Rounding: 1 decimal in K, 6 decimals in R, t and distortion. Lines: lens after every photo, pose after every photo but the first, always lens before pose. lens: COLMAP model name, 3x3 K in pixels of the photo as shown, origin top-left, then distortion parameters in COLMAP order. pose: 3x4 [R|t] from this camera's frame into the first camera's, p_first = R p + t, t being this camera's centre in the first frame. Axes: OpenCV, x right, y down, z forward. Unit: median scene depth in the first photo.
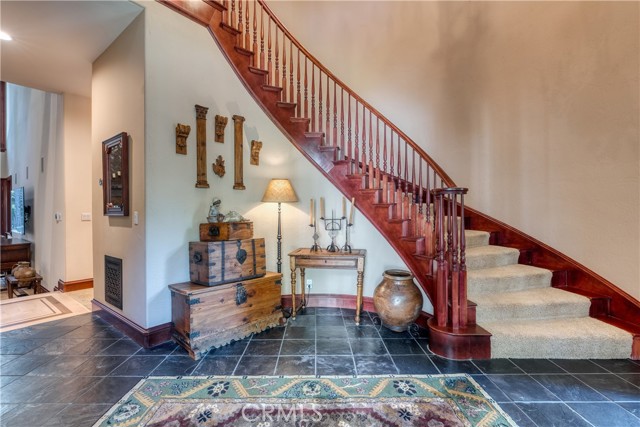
lens RADIAL K [[288.4, 0, 312.6], [0, 288.4, 215.6], [0, 0, 1]] dist [-0.001987, -0.000043]
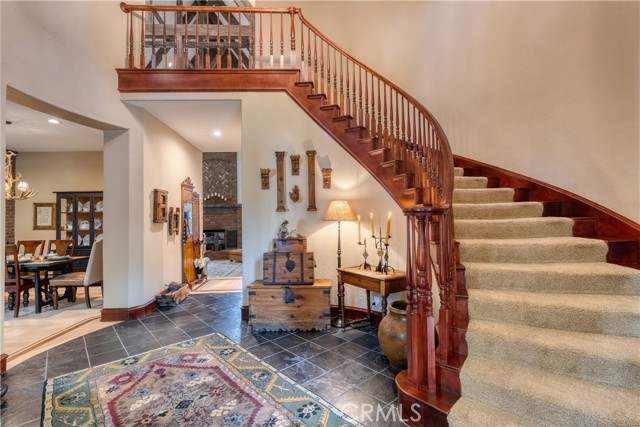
lens RADIAL K [[288.4, 0, 312.6], [0, 288.4, 215.6], [0, 0, 1]] dist [-0.001987, -0.000043]
pose [[0.669890, -0.017778, -0.742248, 0.729291], [0.007152, 0.999821, -0.017493, -0.054098], [0.742426, 0.006410, 0.669897, 0.208130]]
